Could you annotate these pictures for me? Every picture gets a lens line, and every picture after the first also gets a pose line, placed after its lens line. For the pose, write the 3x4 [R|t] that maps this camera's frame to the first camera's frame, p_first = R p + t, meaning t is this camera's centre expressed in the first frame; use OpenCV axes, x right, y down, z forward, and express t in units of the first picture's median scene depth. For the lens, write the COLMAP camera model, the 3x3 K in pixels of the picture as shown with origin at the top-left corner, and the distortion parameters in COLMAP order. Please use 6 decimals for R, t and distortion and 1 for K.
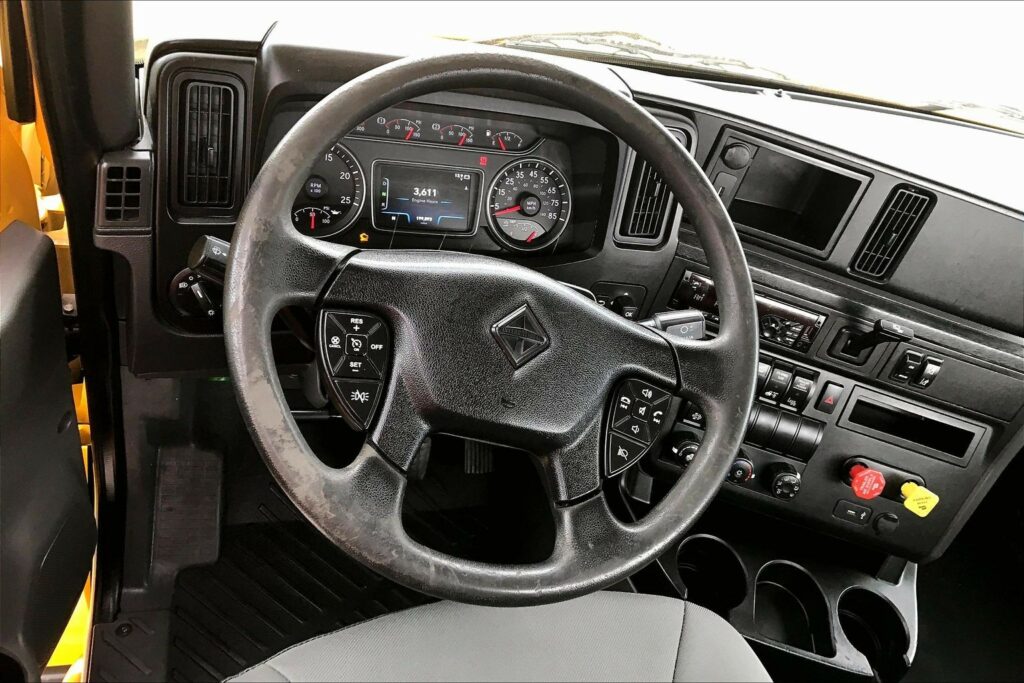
lens RADIAL K [[840.1, 0, 516.5], [0, 840.1, 334.5], [0, 0, 1]] dist [0.041009, -0.040764]
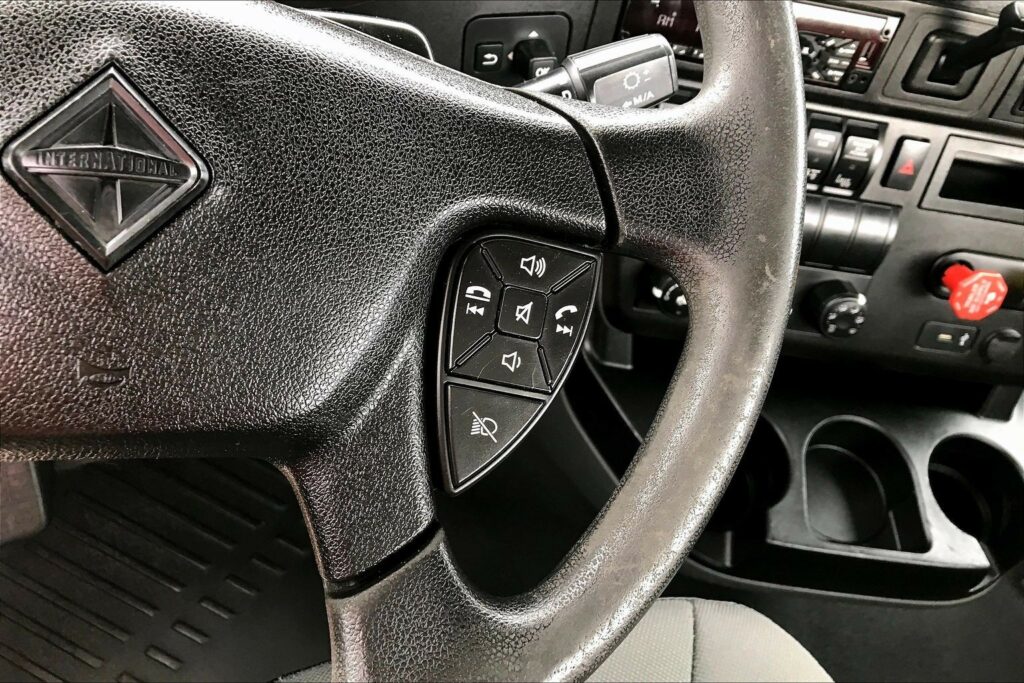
lens RADIAL K [[840.1, 0, 518.9], [0, 840.1, 334.3], [0, 0, 1]] dist [0.041009, -0.040764]
pose [[0.987821, -0.152342, -0.031664, 0.110474], [0.155441, 0.957063, 0.244681, 0.002044], [-0.006971, -0.246623, 0.969086, 0.428830]]
